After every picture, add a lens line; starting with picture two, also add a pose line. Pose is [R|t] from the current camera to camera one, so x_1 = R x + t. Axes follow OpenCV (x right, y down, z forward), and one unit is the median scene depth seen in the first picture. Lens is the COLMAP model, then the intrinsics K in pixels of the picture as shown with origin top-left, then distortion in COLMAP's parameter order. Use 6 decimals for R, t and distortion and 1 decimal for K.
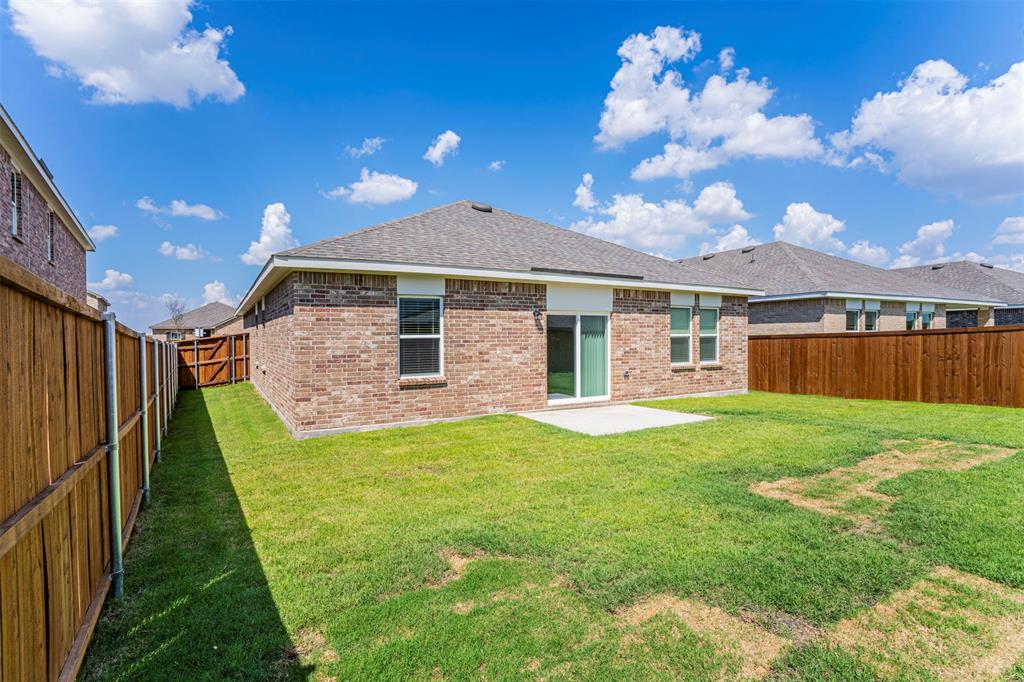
lens RADIAL K [[503.7, 0, 512.0], [0, 503.7, 341.0], [0, 0, 1]] dist [-0.073691, 0.051299]
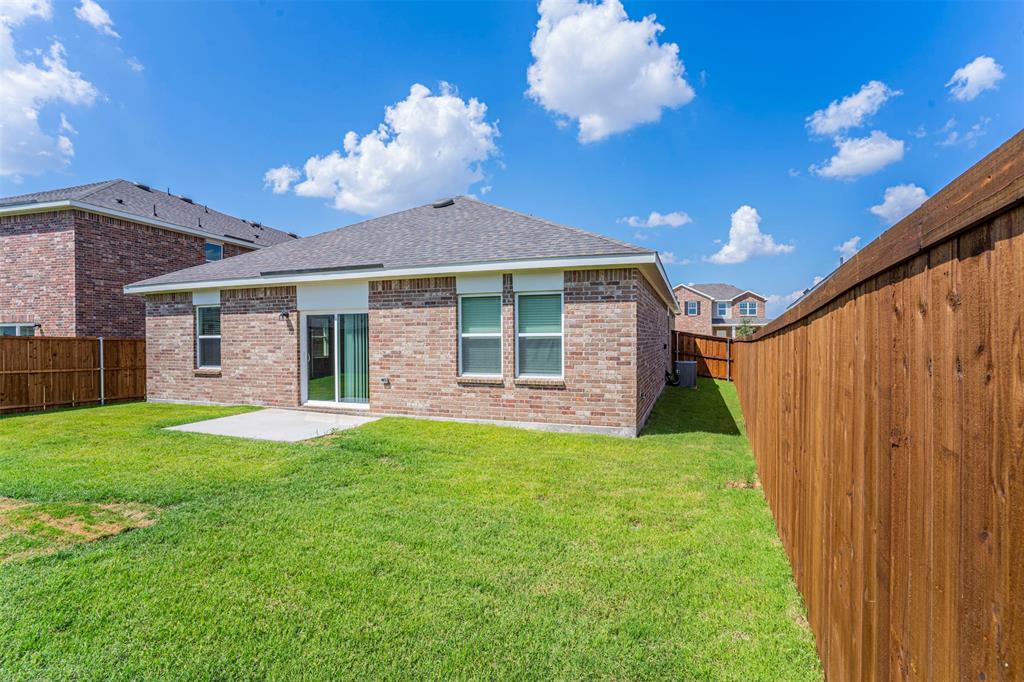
lens RADIAL K [[507.9, 0, 508.5], [0, 507.9, 337.5], [0, 0, 1]] dist [-0.078536, 0.039868]
pose [[0.622524, 0.006887, -0.782570, 1.129747], [-0.004038, 0.999976, 0.005589, -0.015005], [0.782590, -0.000319, 0.622537, 0.709313]]
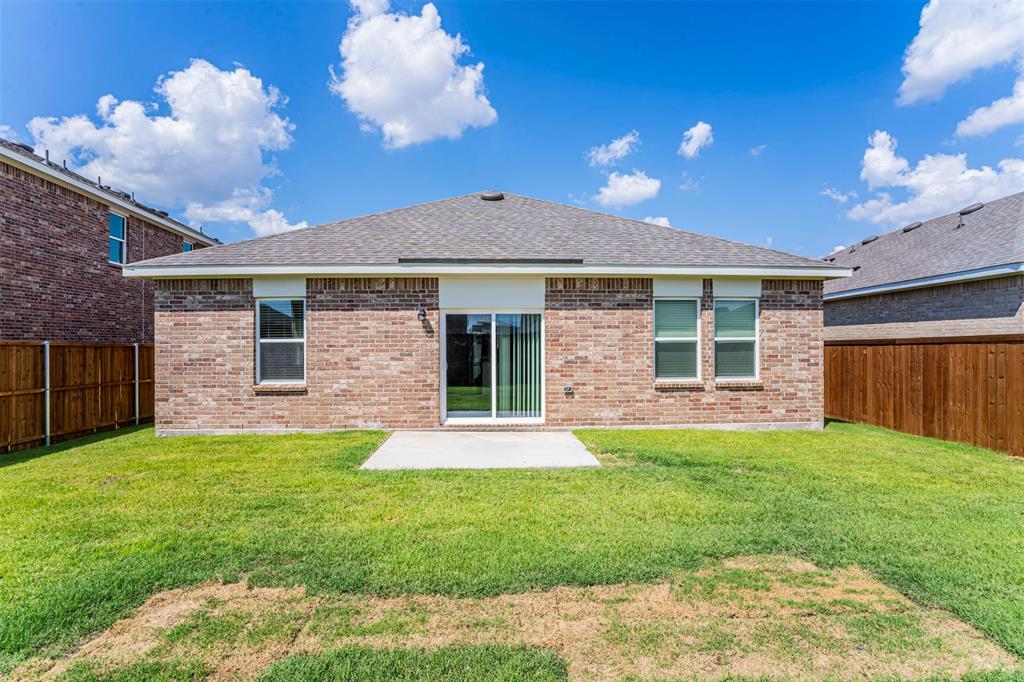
lens RADIAL K [[507.9, 0, 508.5], [0, 507.9, 337.5], [0, 0, 1]] dist [-0.078536, 0.039868]
pose [[0.880535, -0.000589, -0.473981, 0.566311], [-0.005364, 0.999923, -0.011208, -0.005569], [0.473951, 0.012411, 0.880464, 0.324398]]
